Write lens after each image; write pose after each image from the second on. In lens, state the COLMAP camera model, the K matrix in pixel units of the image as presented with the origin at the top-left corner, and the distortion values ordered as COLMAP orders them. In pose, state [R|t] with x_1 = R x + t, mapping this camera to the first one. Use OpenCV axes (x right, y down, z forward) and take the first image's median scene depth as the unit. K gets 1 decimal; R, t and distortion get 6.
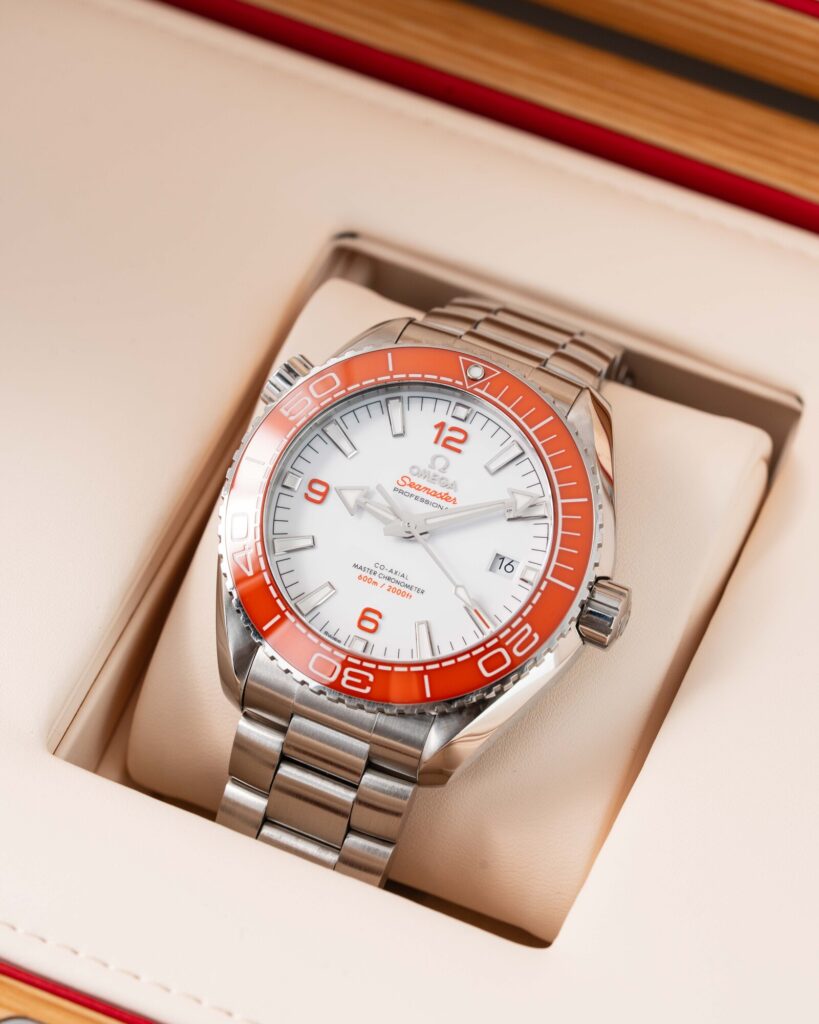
lens RADIAL K [[3607.6, 0, 409.5], [0, 3607.6, 512.0], [0, 0, 1]] dist [1.432042, -26.769866]
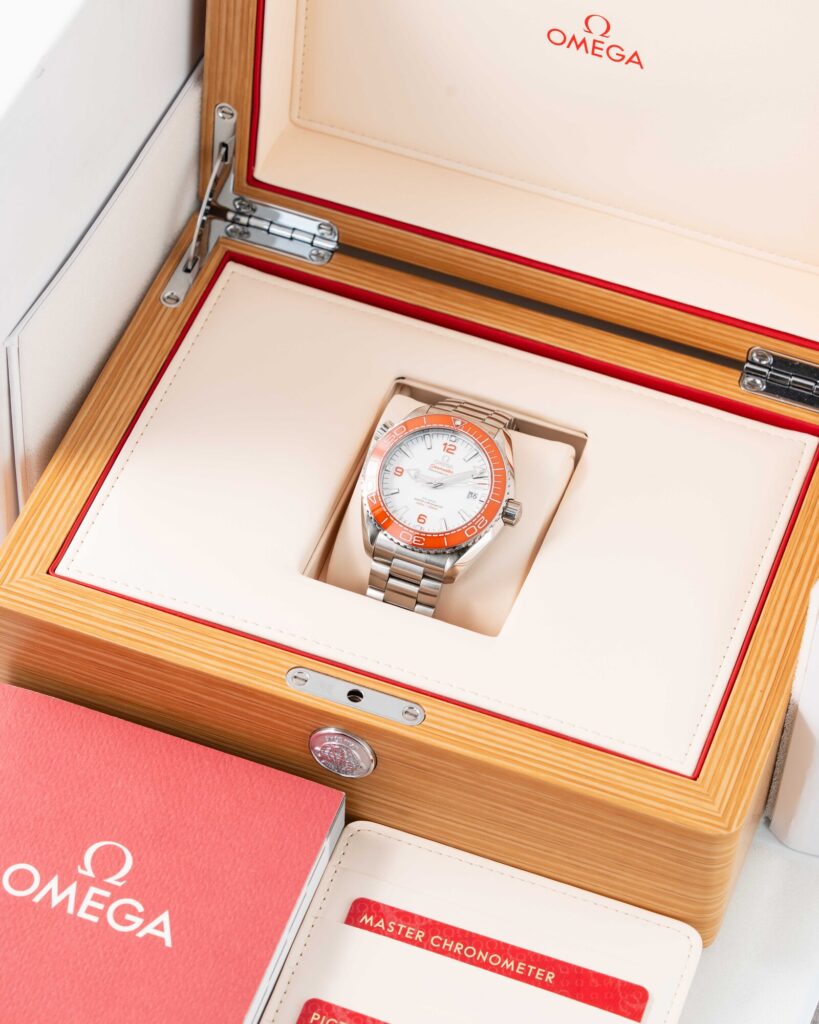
lens RADIAL K [[3607.6, 0, 409.5], [0, 3607.6, 512.0], [0, 0, 1]] dist [1.432042, -26.769866]
pose [[0.998708, -0.043192, 0.026756, -0.088442], [0.045069, 0.996234, -0.074076, 0.215133], [-0.023456, 0.075186, 0.996894, -1.571822]]
